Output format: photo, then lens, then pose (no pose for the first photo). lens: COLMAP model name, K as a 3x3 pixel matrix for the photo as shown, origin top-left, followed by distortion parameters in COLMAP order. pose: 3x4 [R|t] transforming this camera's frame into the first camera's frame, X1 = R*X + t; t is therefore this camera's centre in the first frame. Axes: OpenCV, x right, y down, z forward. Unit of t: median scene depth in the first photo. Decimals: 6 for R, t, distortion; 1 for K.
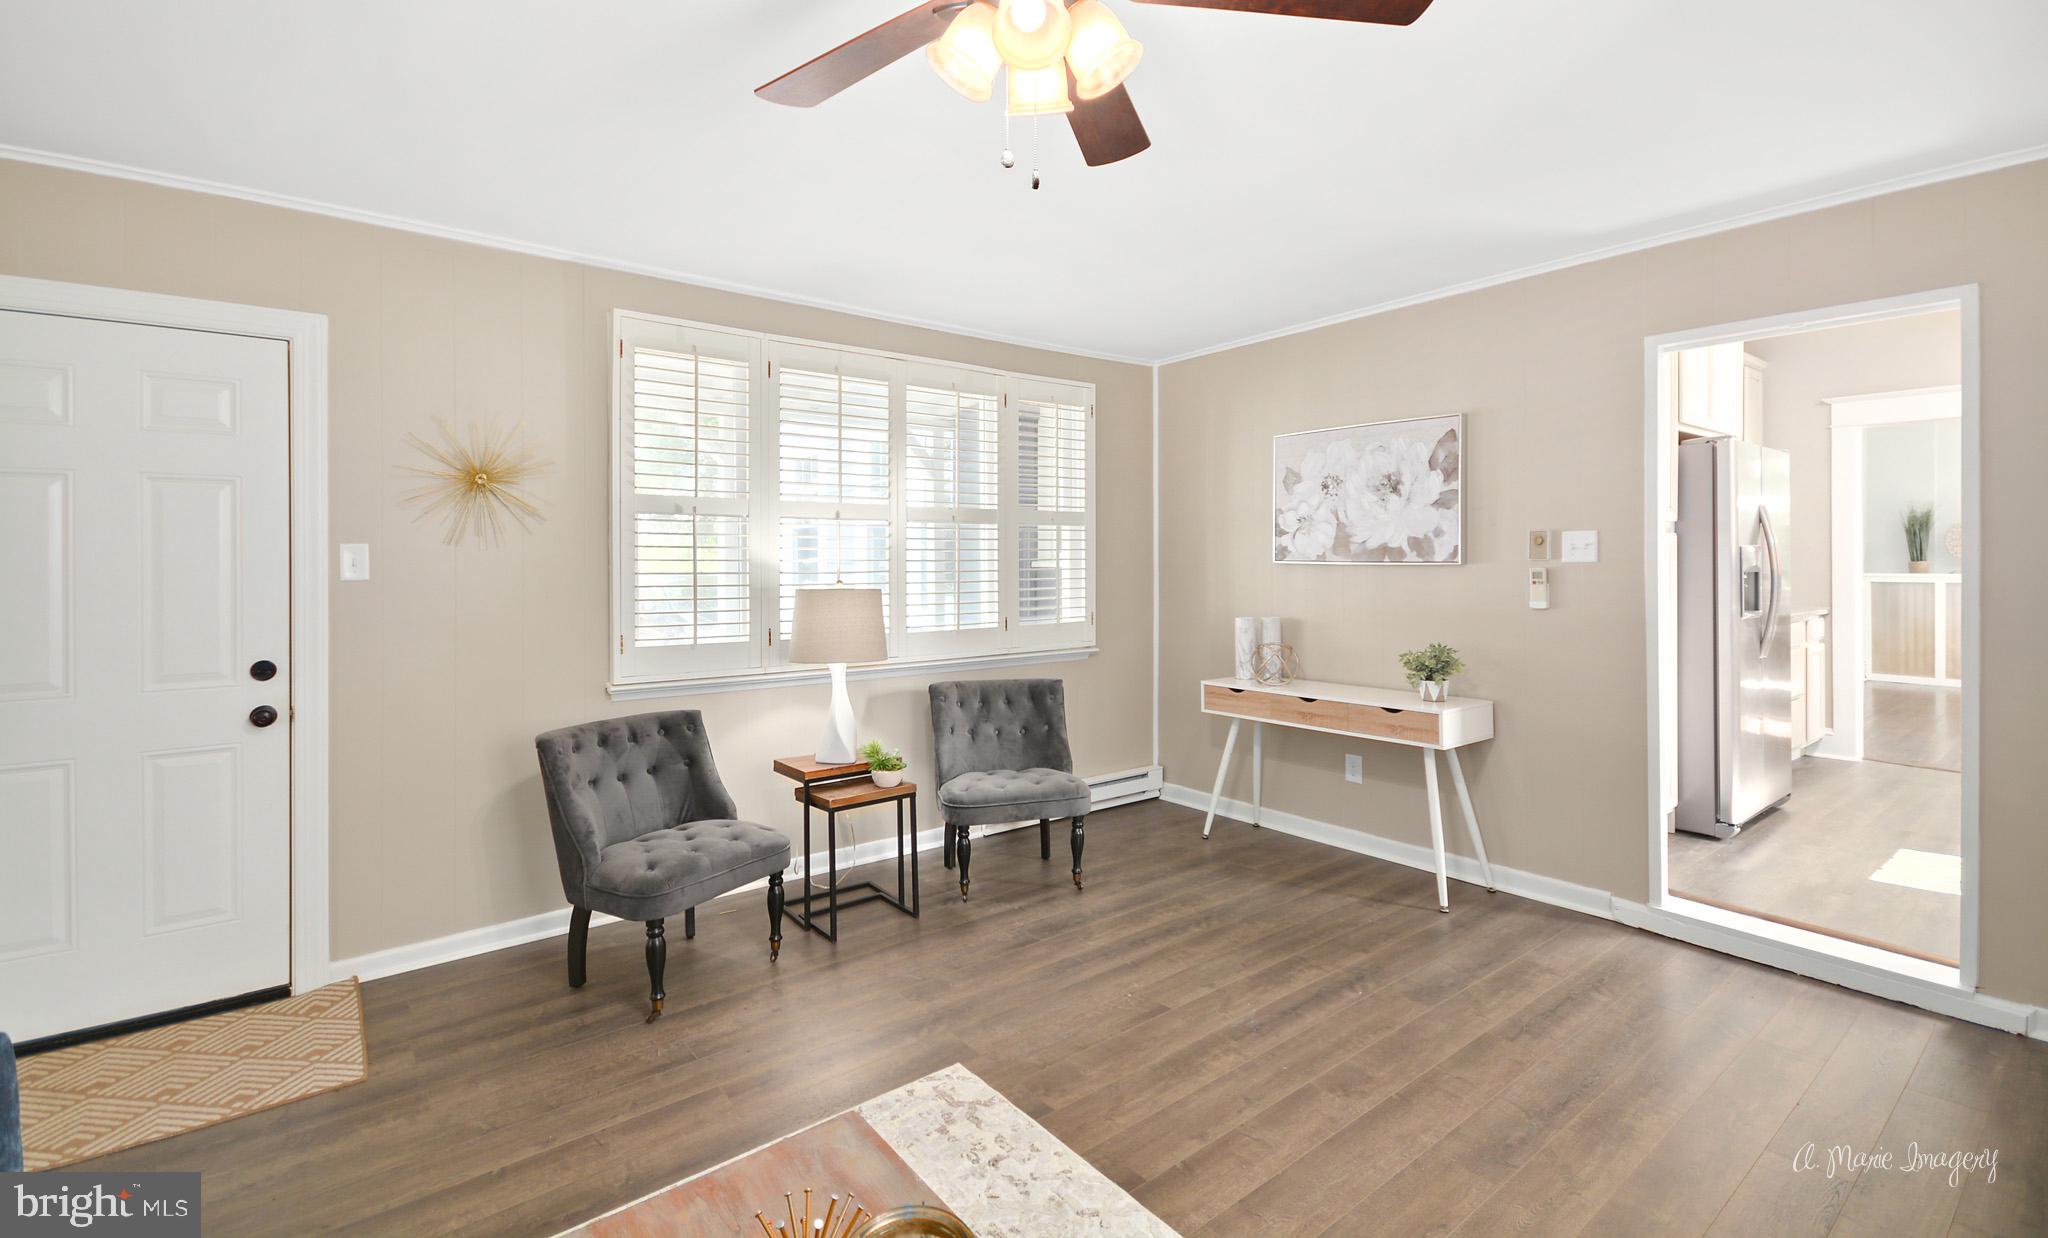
lens RADIAL K [[899.5, 0, 1018.2], [0, 899.5, 559.0], [0, 0, 1]] dist [-0.000676, -0.000241]
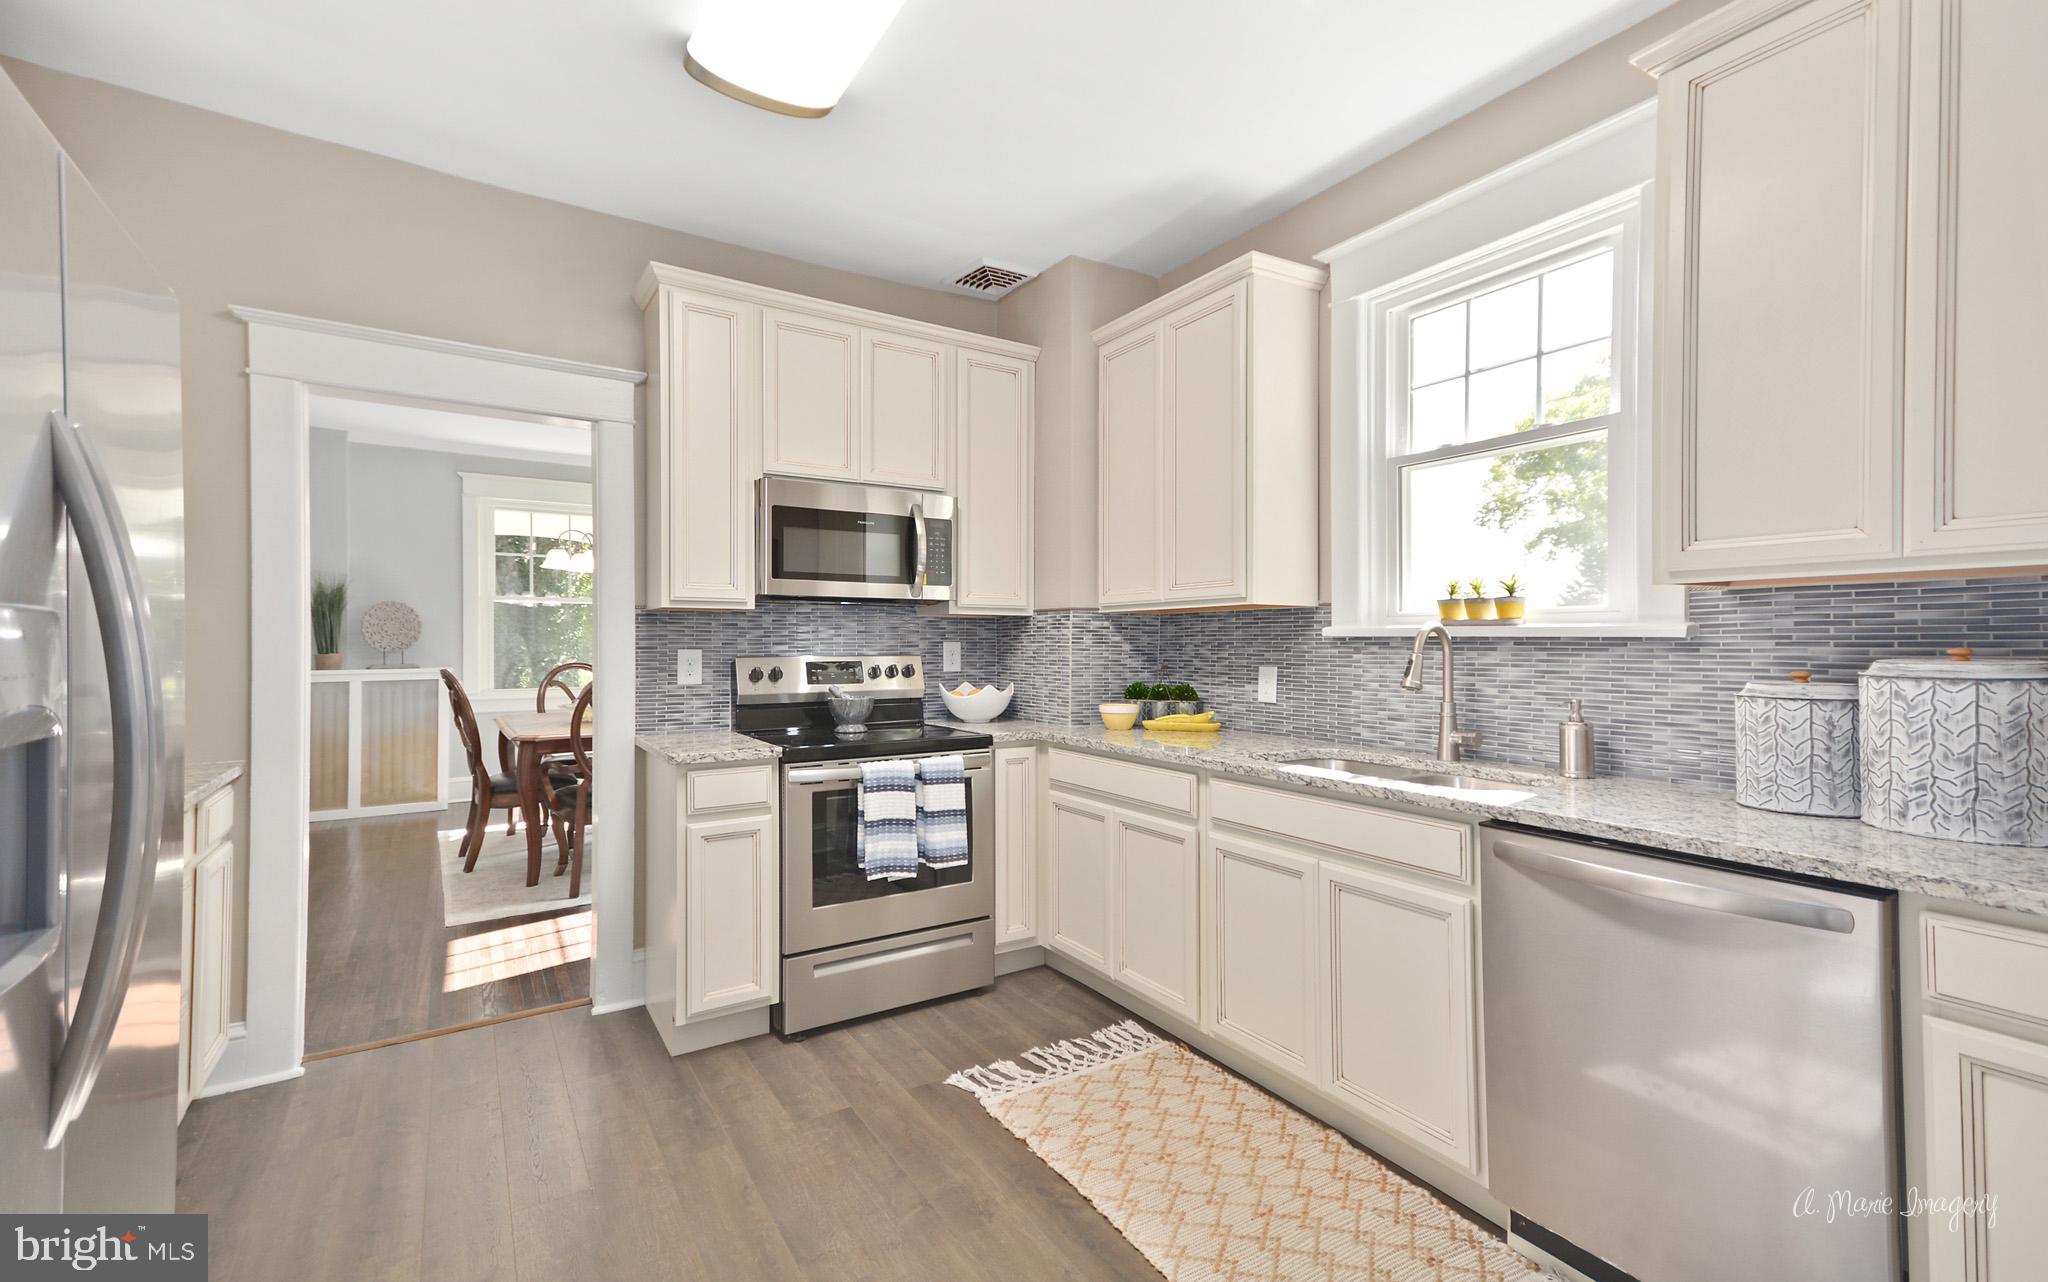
lens RADIAL K [[911.7, 0, 1036.0], [0, 911.7, 632.1], [0, 0, 1]] dist [0.060742, -0.000147]
pose [[0.091515, 0.012914, 0.995720, 0.668383], [0.002979, 0.999908, -0.013242, -0.007611], [-0.995799, 0.004178, 0.091468, 0.827280]]
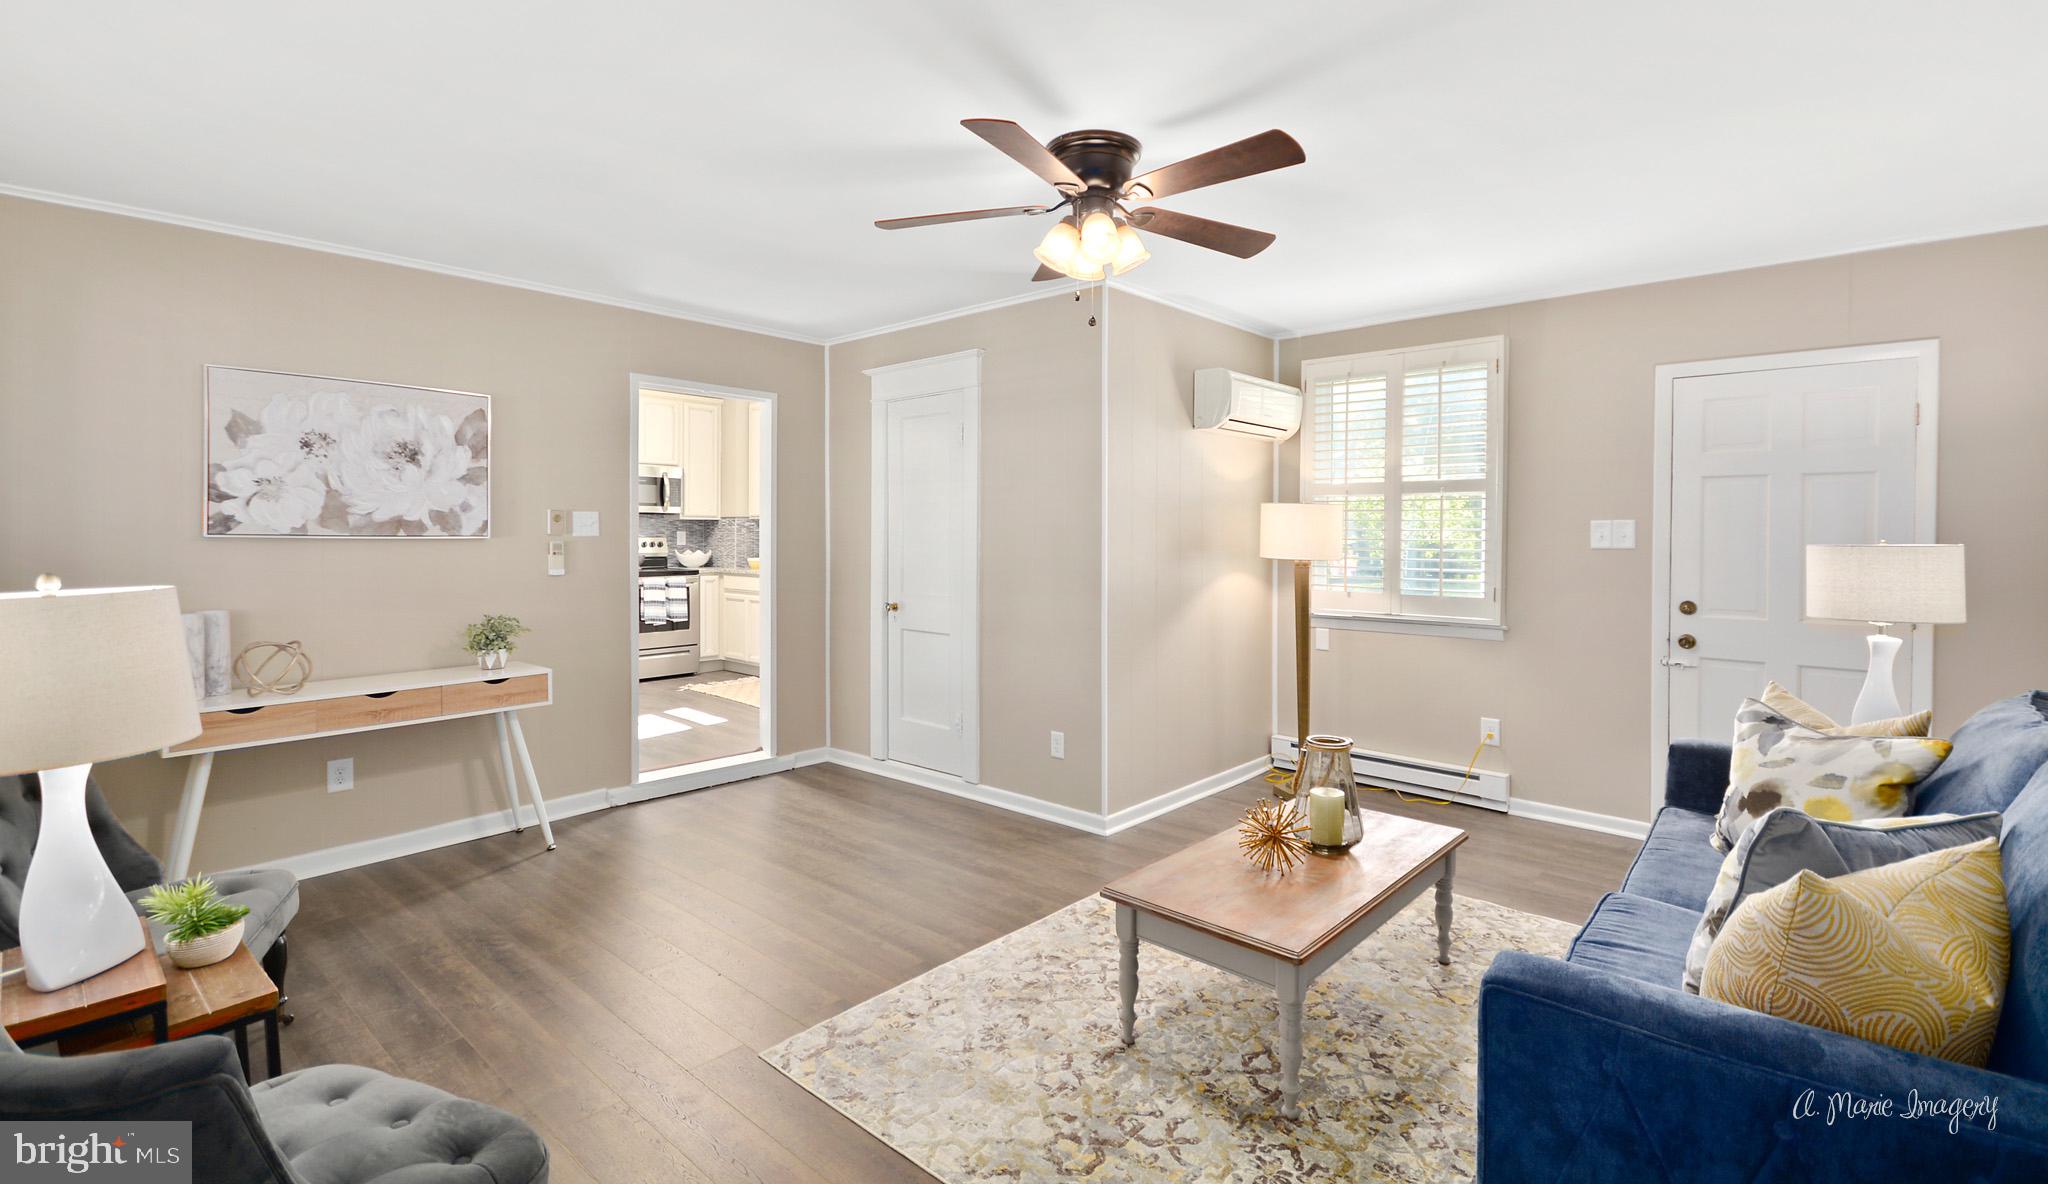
lens RADIAL K [[911.0, 0, 1038.9], [0, 911.0, 539.8], [0, 0, 1]] dist [-0.001118, 0.014368]
pose [[-0.184266, -0.002192, 0.982874, -0.687837], [-0.001222, 0.999997, 0.002001, 0.004740], [-0.982876, -0.000833, -0.184268, 0.562822]]
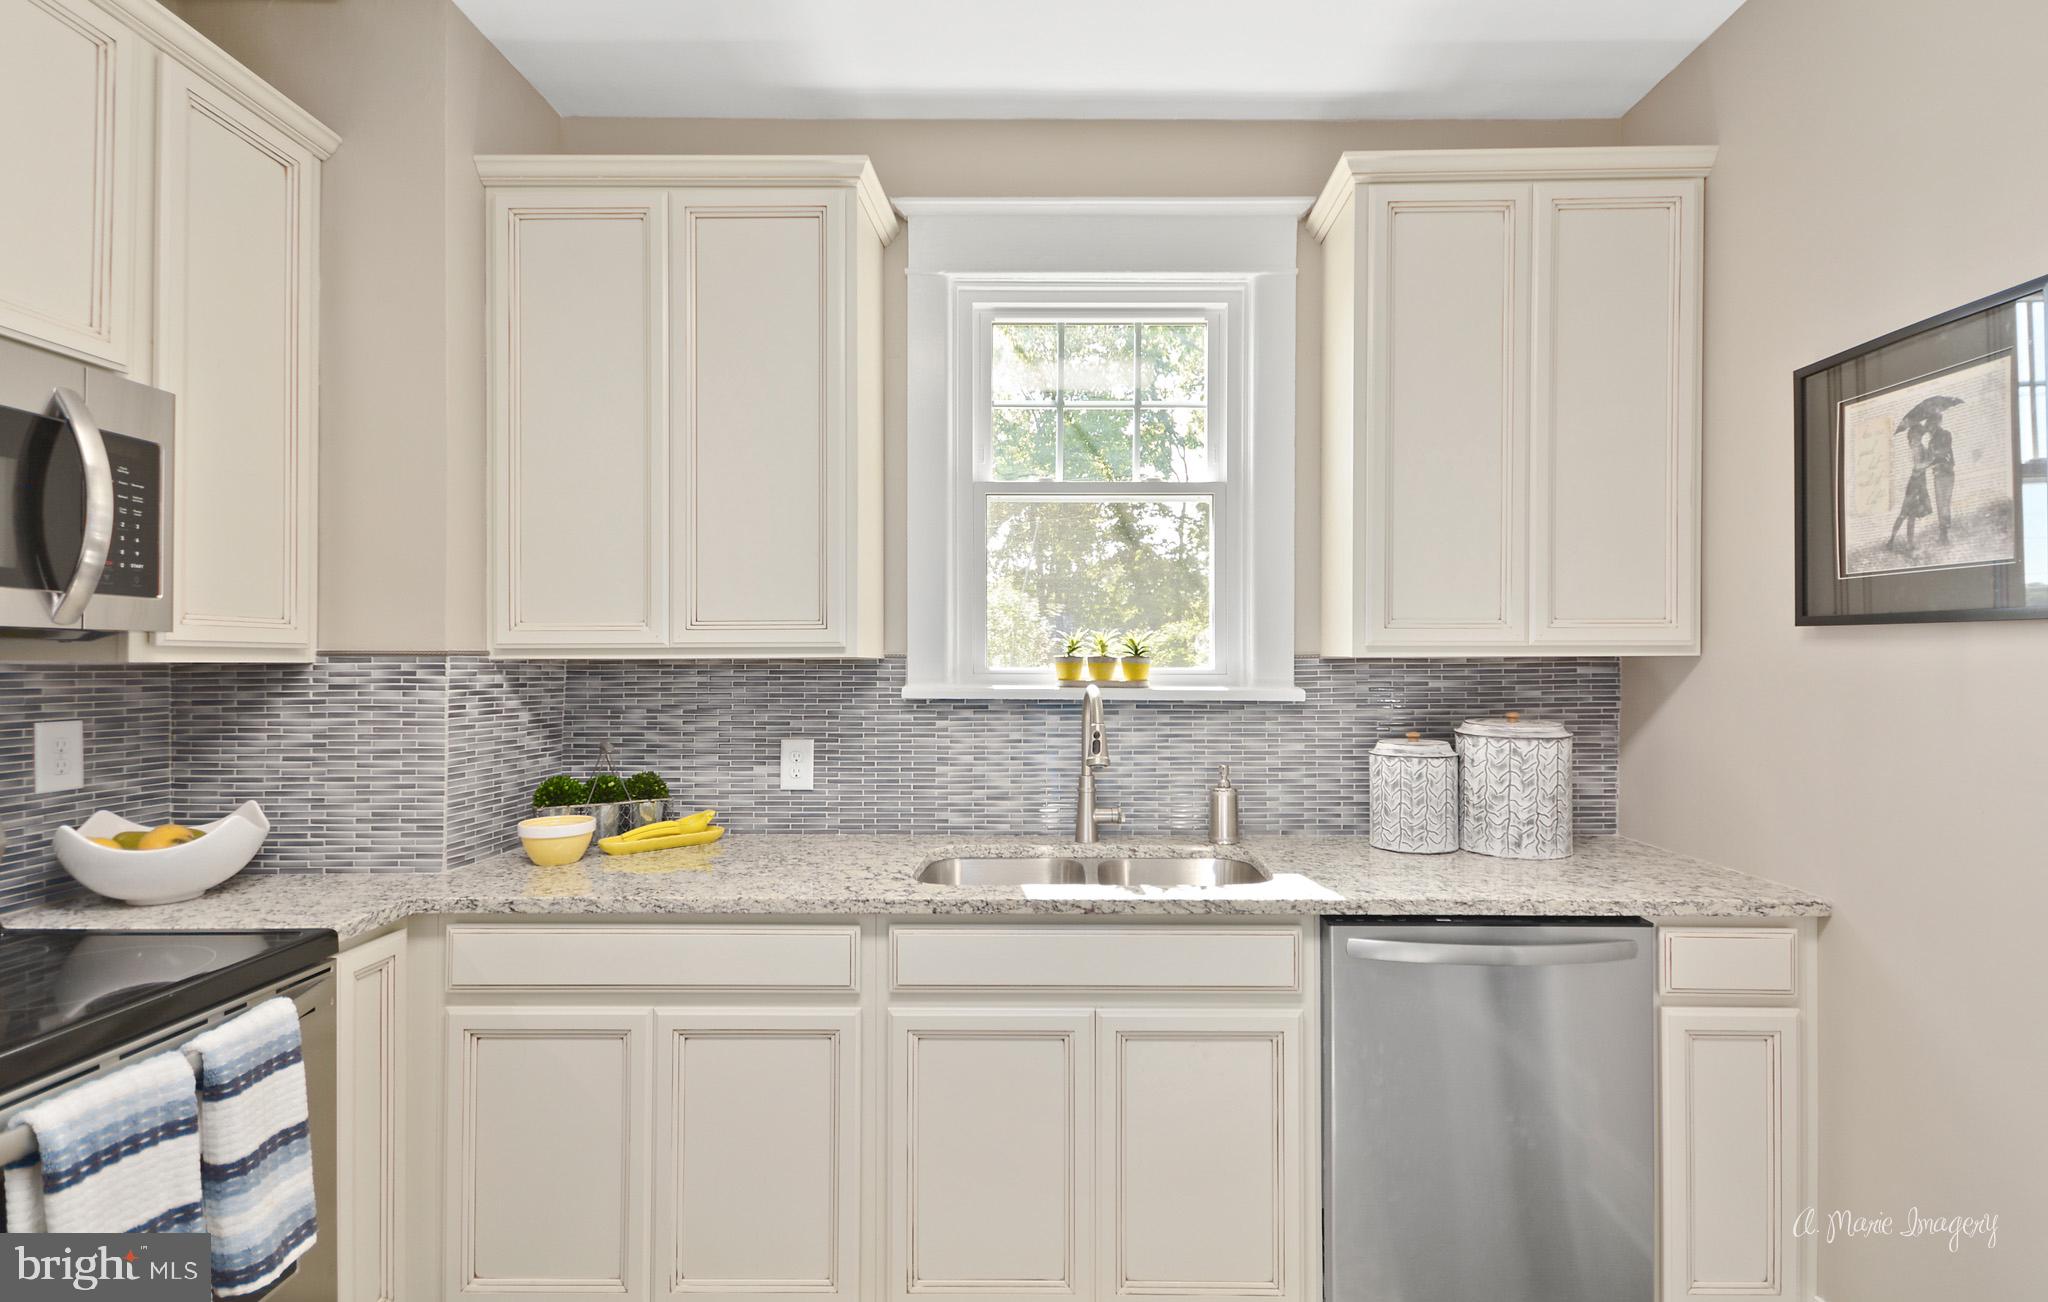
lens RADIAL K [[930.4, 0, 1066.6], [0, 930.4, 658.0], [0, 0, 1]] dist [0.006629, -0.000068]
pose [[-0.789301, 0.004482, 0.613990, 1.024436], [0.003288, 0.999990, -0.003072, -0.038964], [-0.613998, -0.000406, -0.789308, 1.078067]]
